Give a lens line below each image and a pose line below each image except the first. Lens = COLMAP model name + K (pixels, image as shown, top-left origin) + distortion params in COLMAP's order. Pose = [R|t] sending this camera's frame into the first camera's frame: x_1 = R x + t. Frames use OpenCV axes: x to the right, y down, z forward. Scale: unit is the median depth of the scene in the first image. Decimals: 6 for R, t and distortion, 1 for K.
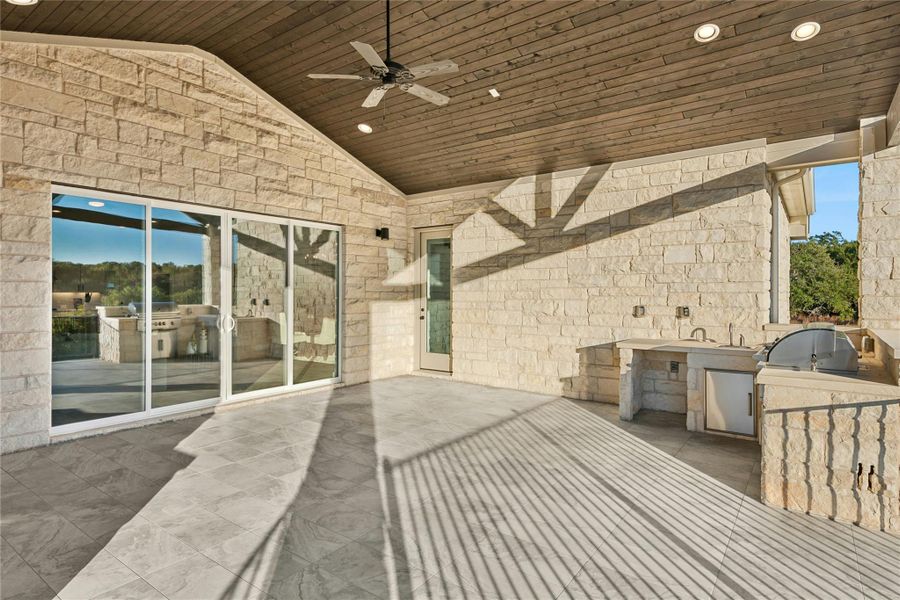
lens RADIAL K [[485.8, 0, 449.0], [0, 485.8, 292.5], [0, 0, 1]] dist [-0.000351, -0.000226]
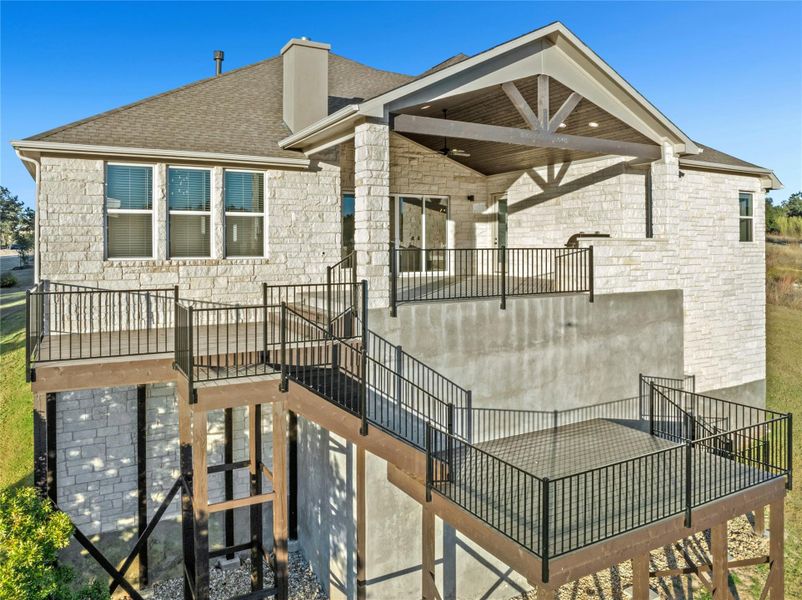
lens RADIAL K [[585.9, 0, 401.3], [0, 585.9, 236.9], [0, 0, 1]] dist [-0.028964, -0.000252]
pose [[0.912658, -0.008504, -0.408635, 0.705704], [0.003214, 0.999902, -0.013630, 0.078121], [0.408711, 0.011126, 0.912596, -1.549888]]
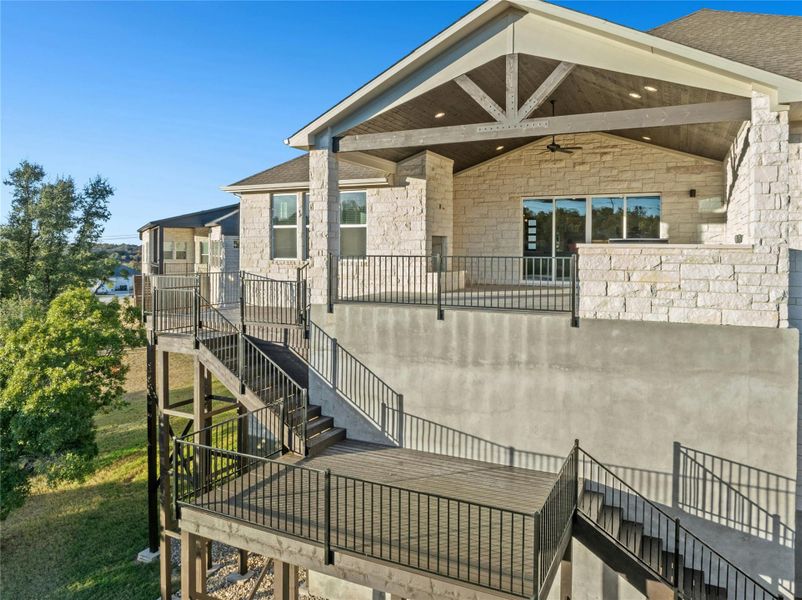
lens RADIAL K [[582.7, 0, 403.8], [0, 582.7, 252.4], [0, 0, 1]] dist [-0.040625, 0.000110]
pose [[0.191559, 0.007027, -0.981456, 1.842609], [-0.004315, 0.999971, 0.006317, 0.069986], [0.981472, 0.003025, 0.191583, -0.280594]]
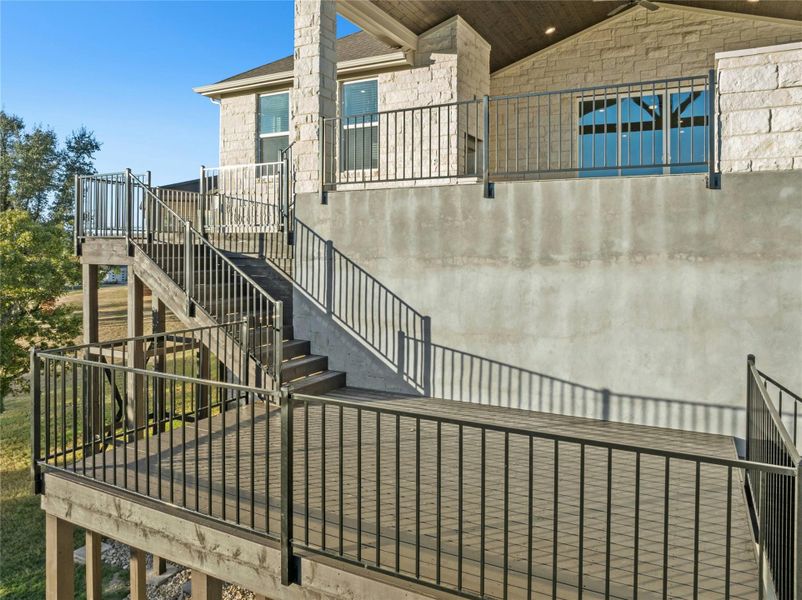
lens RADIAL K [[582.7, 0, 403.8], [0, 582.7, 252.4], [0, 0, 1]] dist [-0.040625, 0.000110]
pose [[0.164233, 0.009429, -0.986377, 1.289783], [-0.002312, 0.999955, 0.009174, 0.356079], [0.986419, 0.000774, 0.164247, -0.193803]]
